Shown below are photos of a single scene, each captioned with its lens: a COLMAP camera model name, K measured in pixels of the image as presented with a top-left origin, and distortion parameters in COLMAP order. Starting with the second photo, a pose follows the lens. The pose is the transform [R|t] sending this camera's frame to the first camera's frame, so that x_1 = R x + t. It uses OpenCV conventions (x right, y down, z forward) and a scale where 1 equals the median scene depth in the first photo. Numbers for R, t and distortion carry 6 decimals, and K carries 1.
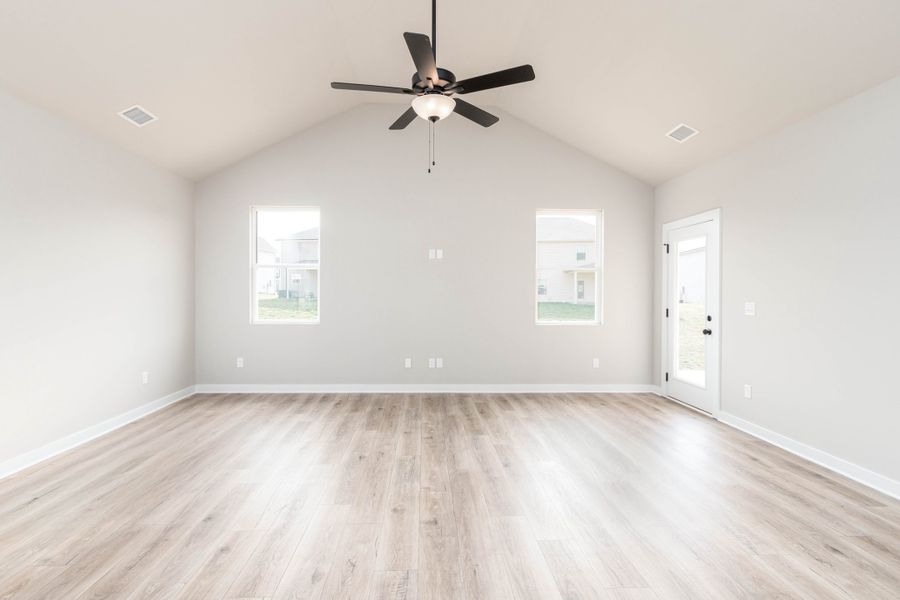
lens RADIAL K [[434.1, 0, 447.4], [0, 434.1, 287.9], [0, 0, 1]] dist [0.012689, 0.000812]
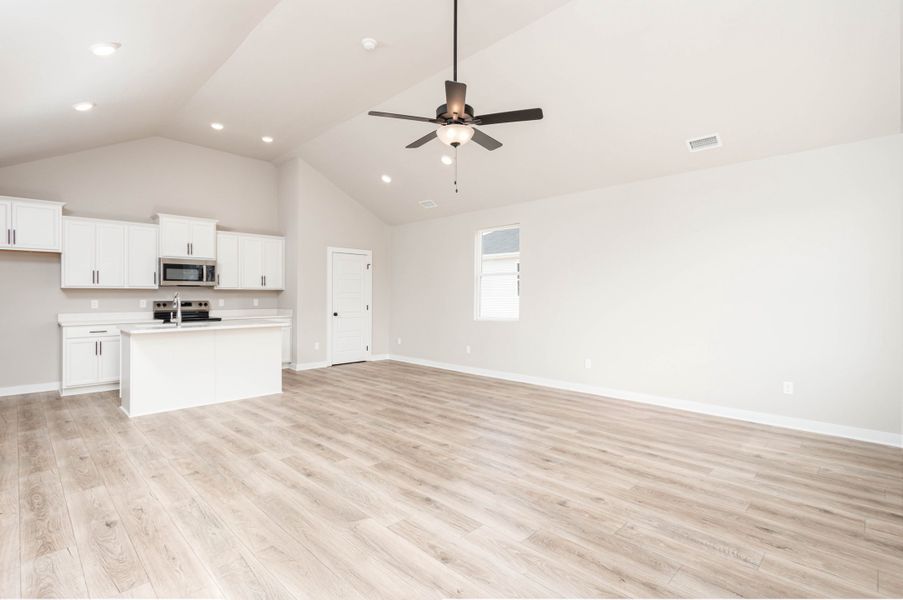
lens RADIAL K [[434.4, 0, 436.0], [0, 434.4, 298.5], [0, 0, 1]] dist [-0.003784, -0.000709]
pose [[-0.764782, -0.000925, -0.644288, 0.432767], [-0.000164, 0.999999, -0.001241, 0.011001], [0.644289, -0.000844, -0.764782, 1.072317]]
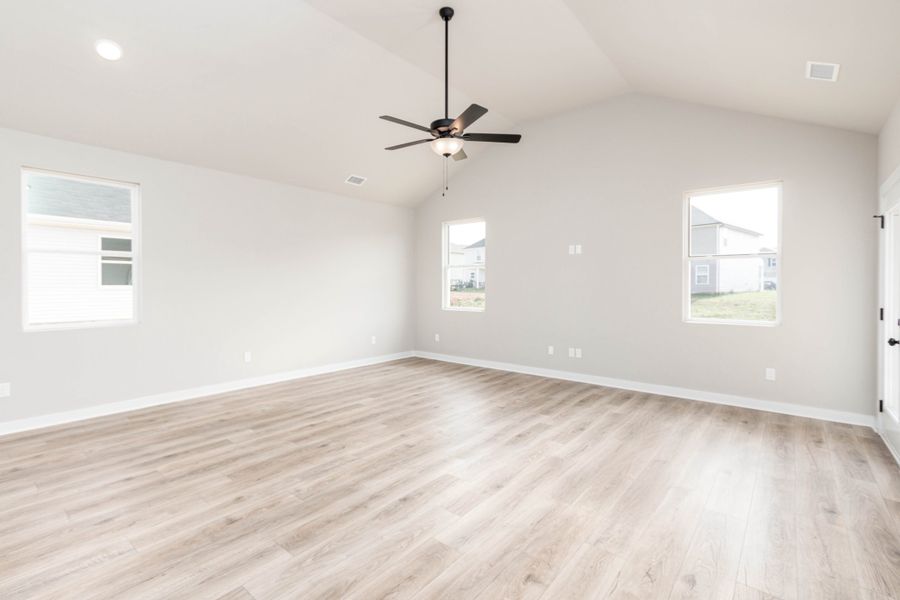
lens RADIAL K [[434.1, 0, 447.4], [0, 434.1, 287.9], [0, 0, 1]] dist [0.012689, 0.000812]
pose [[0.737727, -0.000186, -0.675099, 0.502280], [0.010404, 0.999884, 0.011094, -0.000049], [0.675019, -0.015208, 0.737644, 0.015598]]
